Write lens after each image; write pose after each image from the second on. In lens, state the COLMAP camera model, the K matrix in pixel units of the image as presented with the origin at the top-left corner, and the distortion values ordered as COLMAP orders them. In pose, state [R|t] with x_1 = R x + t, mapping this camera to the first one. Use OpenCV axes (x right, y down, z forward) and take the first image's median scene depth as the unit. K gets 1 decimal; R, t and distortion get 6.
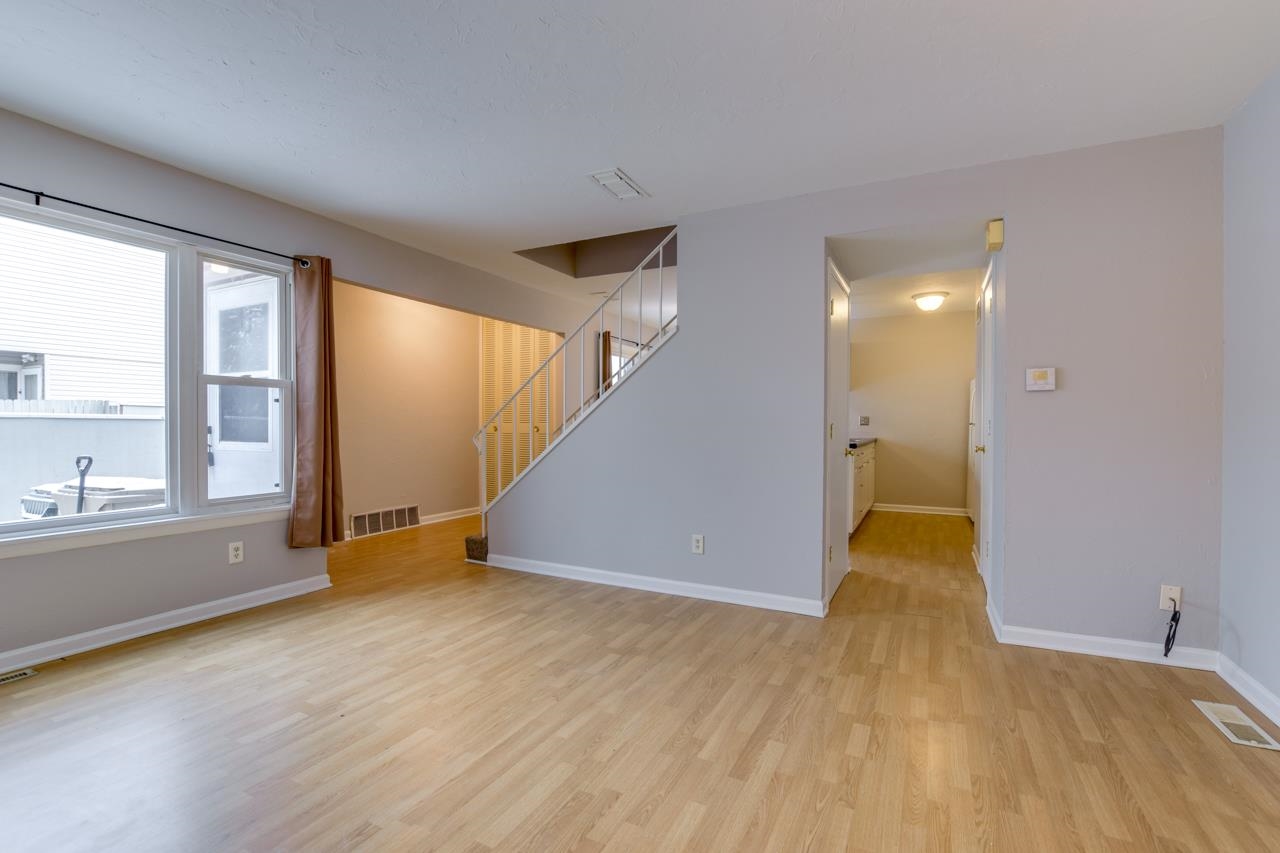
lens RADIAL K [[571.2, 0, 644.7], [0, 571.2, 431.6], [0, 0, 1]] dist [-0.017807, 0.000268]
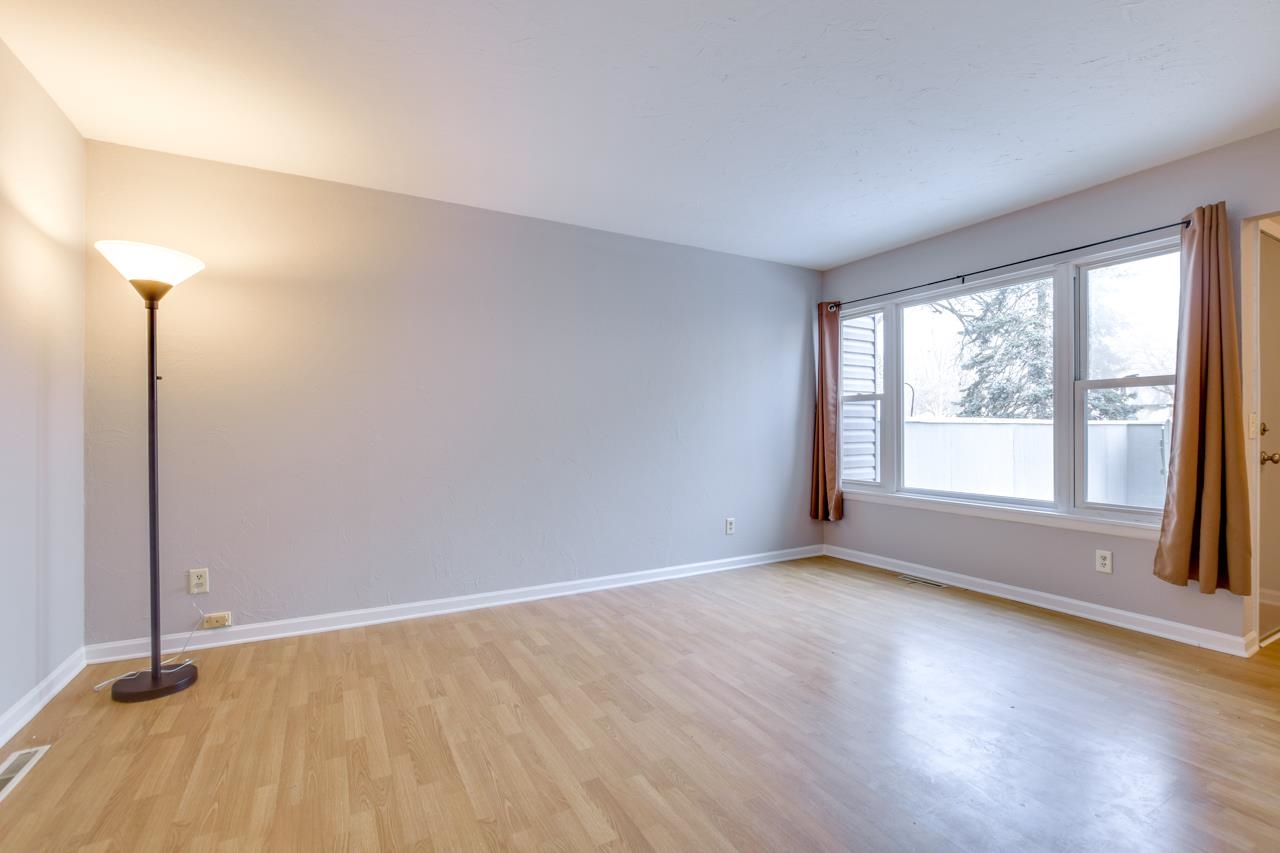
lens RADIAL K [[563.5, 0, 645.6], [0, 563.5, 427.9], [0, 0, 1]] dist [-0.016157, 0.000750]
pose [[-0.557256, -0.005386, -0.830323, 0.535302], [-0.012119, 0.999925, 0.001647, -0.005851], [0.830252, 0.010980, -0.557280, 0.936546]]
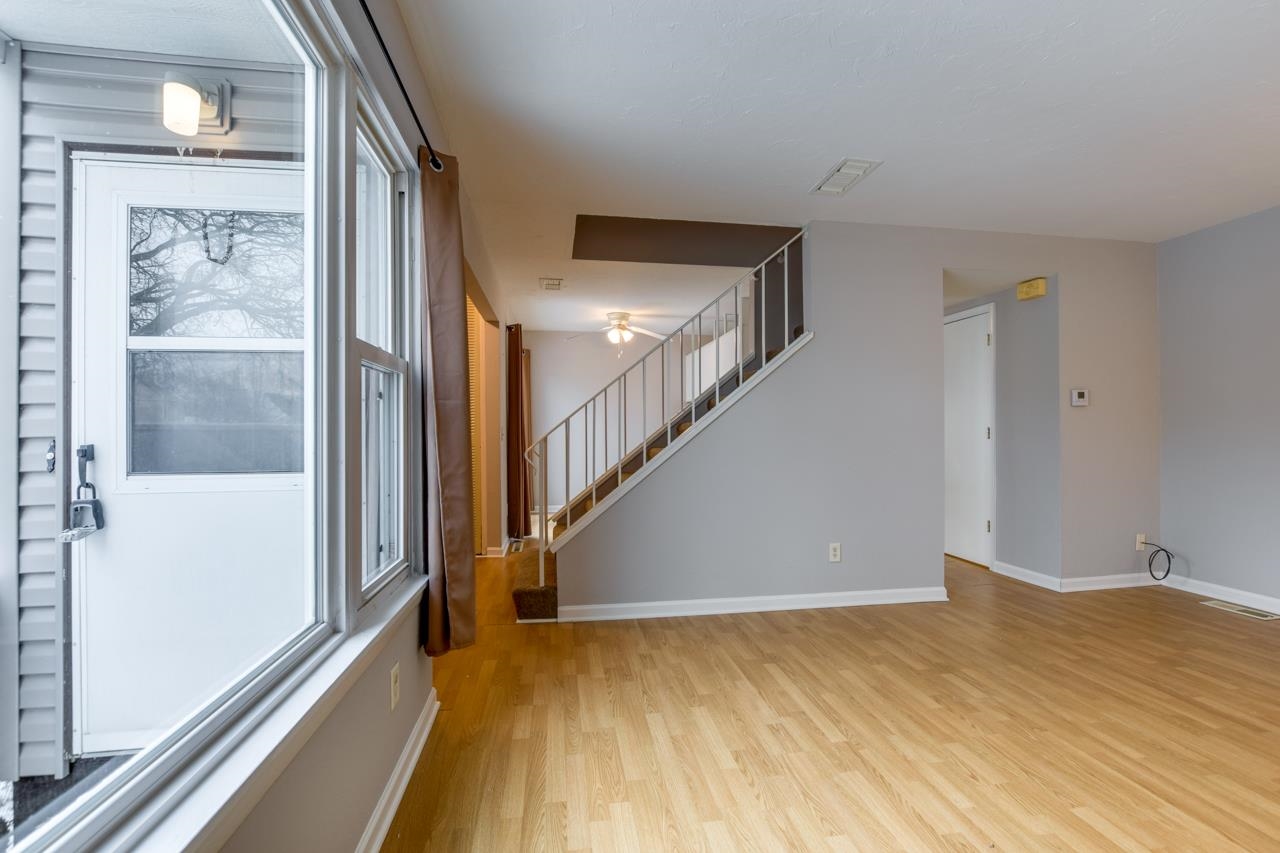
lens RADIAL K [[563.5, 0, 645.6], [0, 563.5, 427.9], [0, 0, 1]] dist [-0.016157, 0.000750]
pose [[0.807674, -0.003432, 0.589619, -0.894959], [0.015718, 0.999753, -0.015712, -0.012185], [-0.589420, 0.021958, 0.807528, 0.472495]]
